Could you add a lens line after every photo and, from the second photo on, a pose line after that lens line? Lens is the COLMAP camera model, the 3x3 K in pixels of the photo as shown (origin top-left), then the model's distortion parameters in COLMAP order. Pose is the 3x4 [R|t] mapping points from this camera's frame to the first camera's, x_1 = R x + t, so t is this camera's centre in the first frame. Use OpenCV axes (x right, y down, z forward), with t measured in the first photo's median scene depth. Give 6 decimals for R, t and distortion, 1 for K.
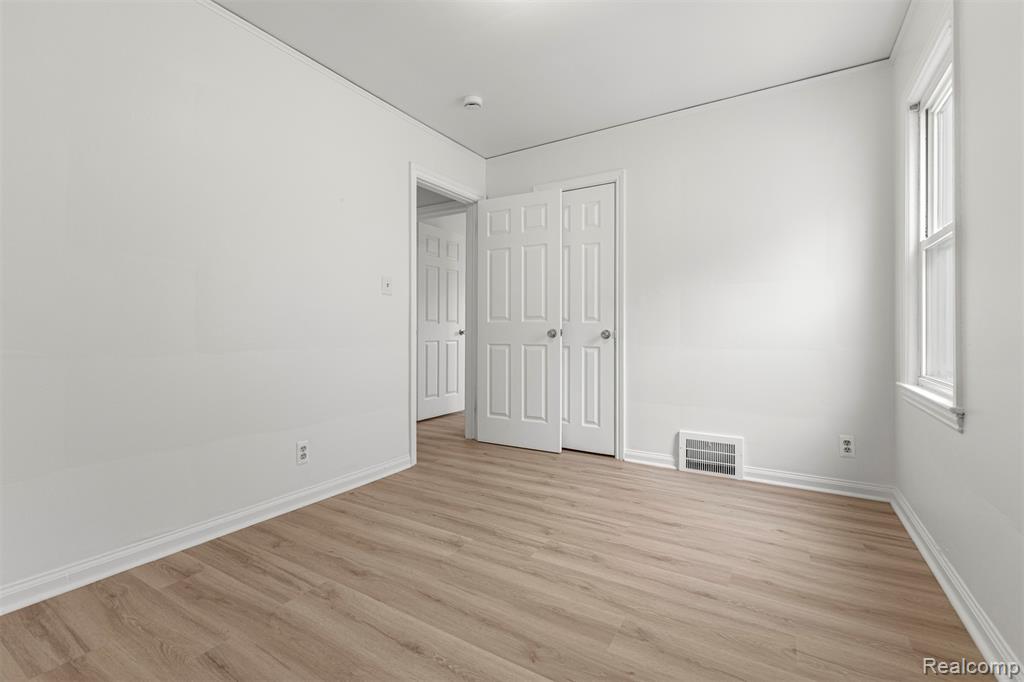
lens RADIAL K [[445.1, 0, 510.2], [0, 445.1, 332.6], [0, 0, 1]] dist [0.001579, -0.000084]
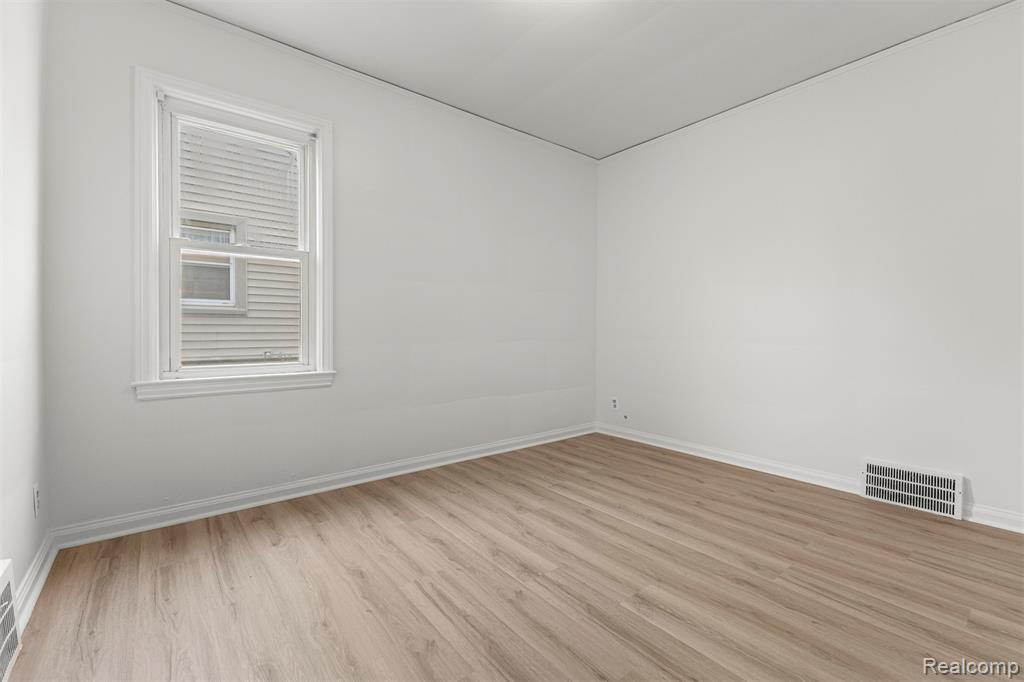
lens RADIAL K [[445.1, 0, 510.2], [0, 445.1, 332.6], [0, 0, 1]] dist [0.001579, -0.000084]
pose [[-0.941139, -0.006467, 0.337957, -0.177163], [-0.002083, 0.999909, 0.013332, -0.004285], [-0.338013, 0.011844, -0.941067, 1.952388]]
